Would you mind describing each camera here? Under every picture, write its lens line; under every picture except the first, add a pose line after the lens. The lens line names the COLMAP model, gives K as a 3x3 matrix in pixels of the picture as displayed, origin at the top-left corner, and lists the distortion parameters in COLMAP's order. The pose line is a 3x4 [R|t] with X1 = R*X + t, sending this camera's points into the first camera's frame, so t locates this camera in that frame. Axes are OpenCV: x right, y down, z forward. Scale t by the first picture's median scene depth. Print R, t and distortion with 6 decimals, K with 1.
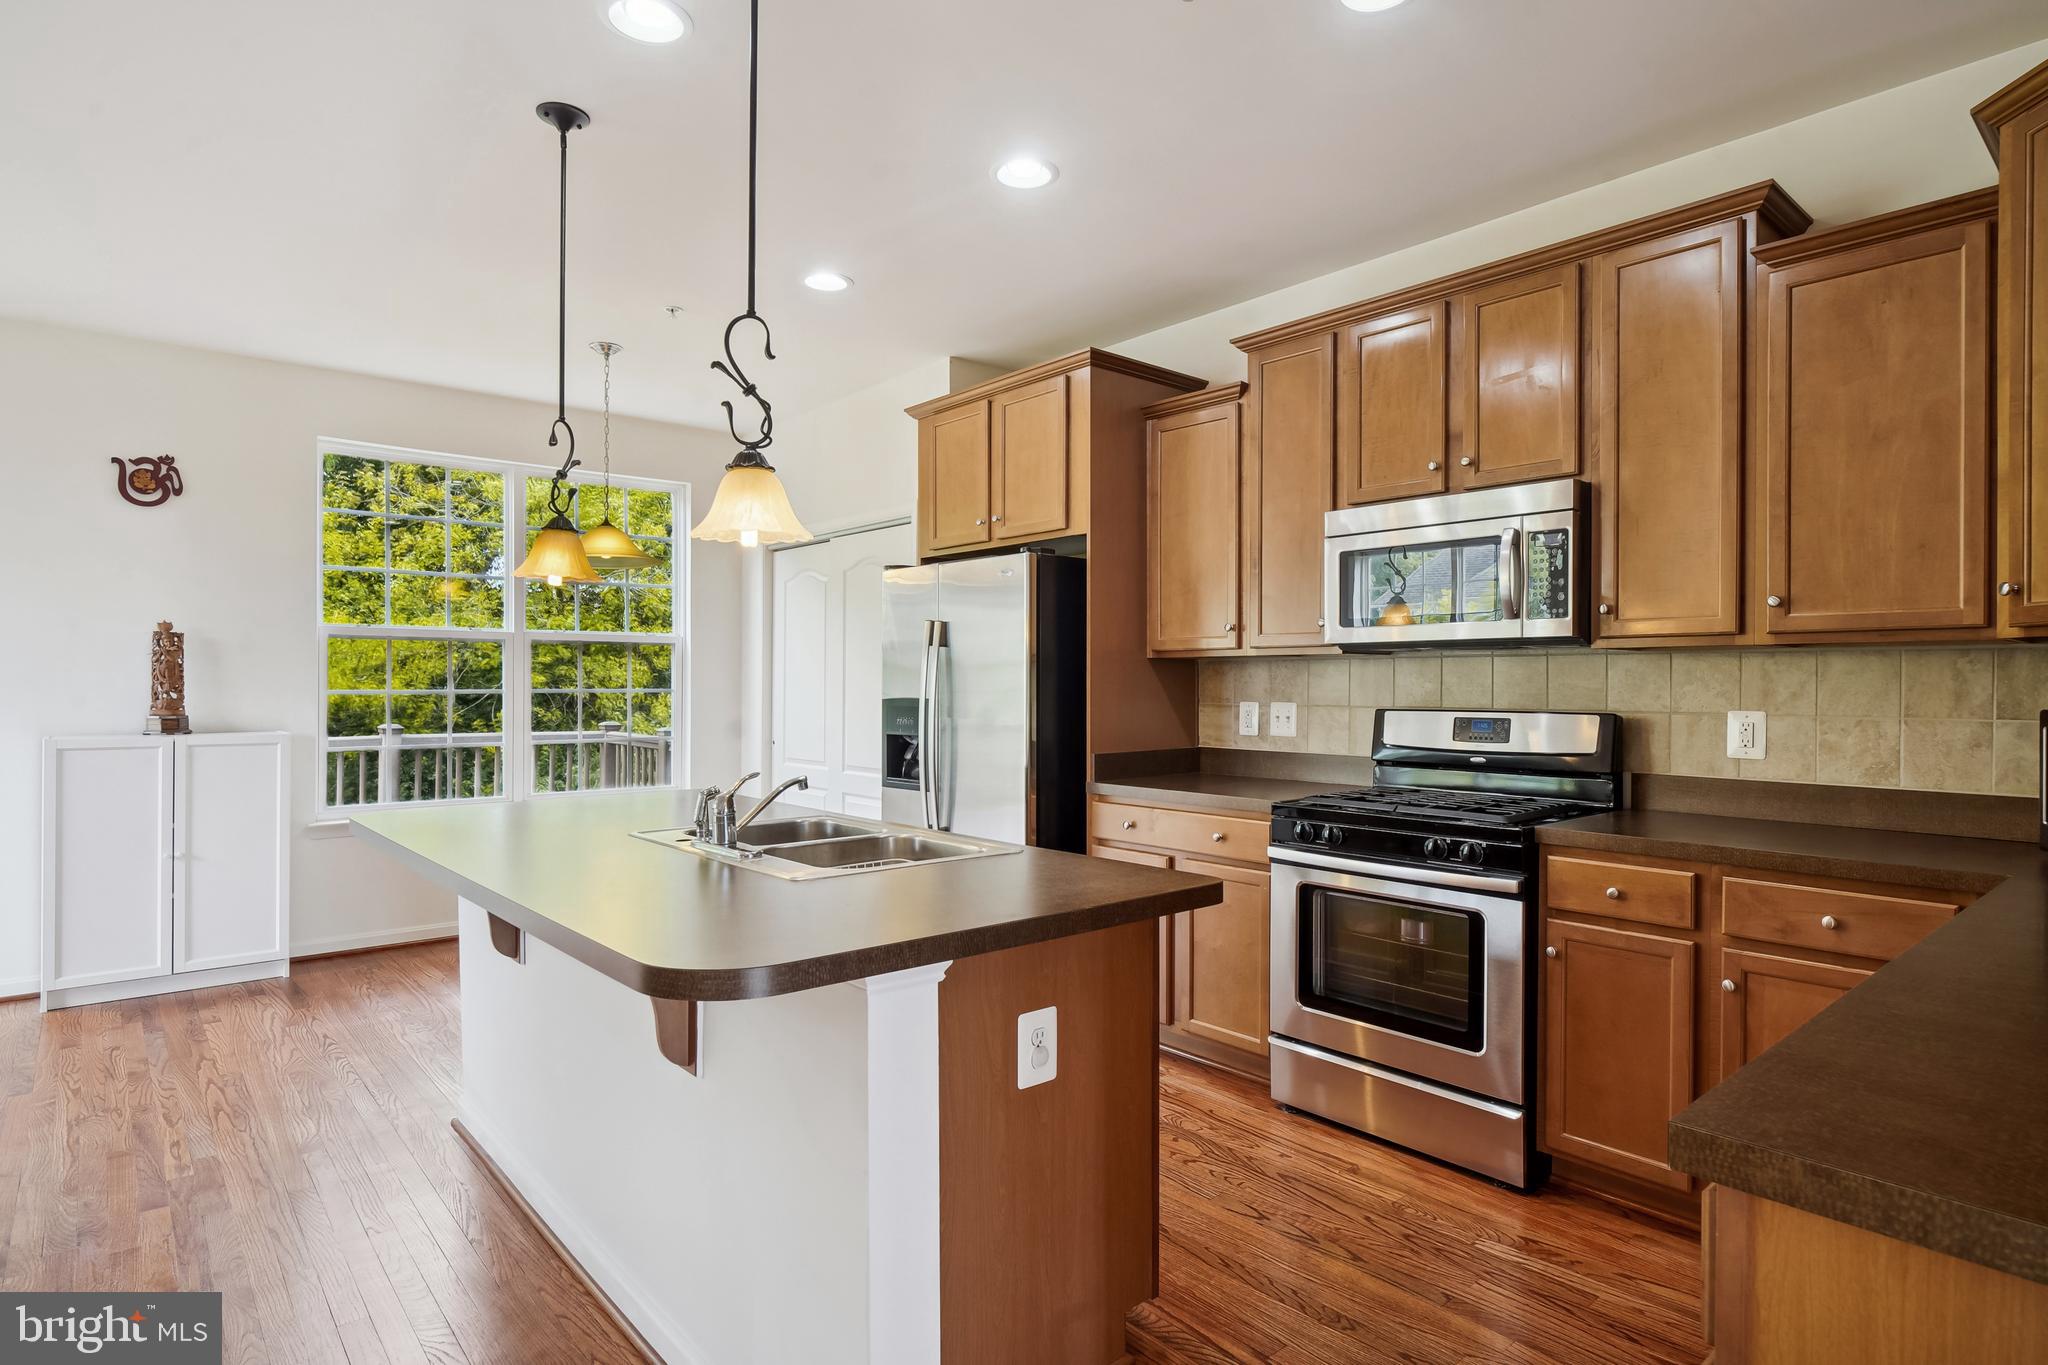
lens RADIAL K [[1084.9, 0, 1029.1], [0, 1084.9, 687.5], [0, 0, 1]] dist [-0.002853, -0.000164]
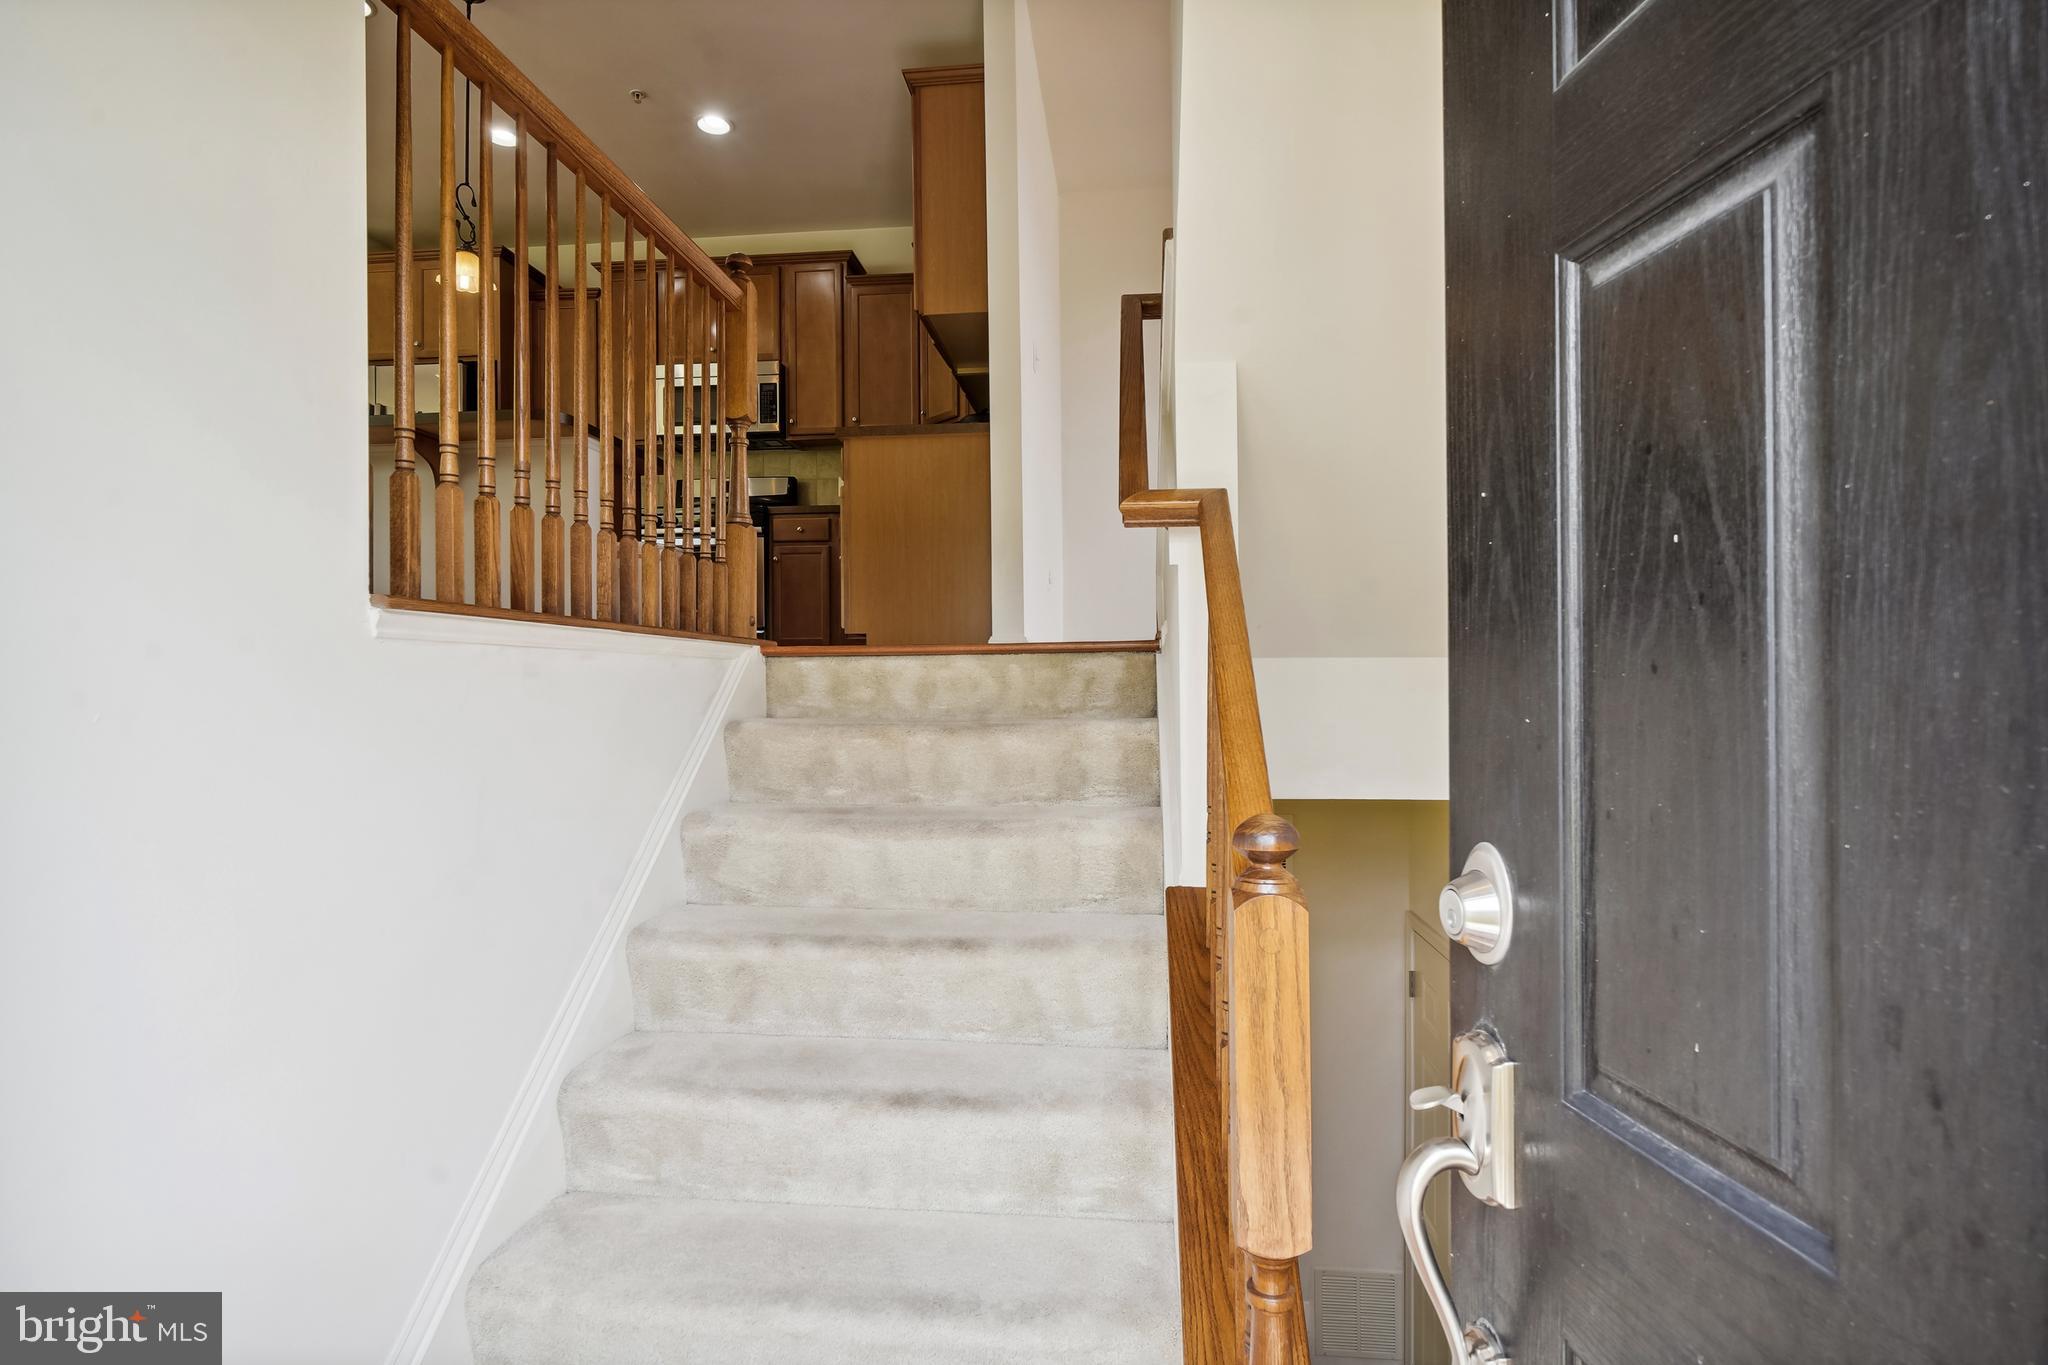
lens RADIAL K [[1084.9, 0, 1022.9], [0, 1084.9, 685.9], [0, 0, 1]] dist [-0.002853, -0.000164]
pose [[0.727258, -0.006194, 0.686336, -0.682482], [0.013896, 0.999887, -0.005701, 0.505834], [-0.686223, 0.013683, 0.727262, -0.979183]]
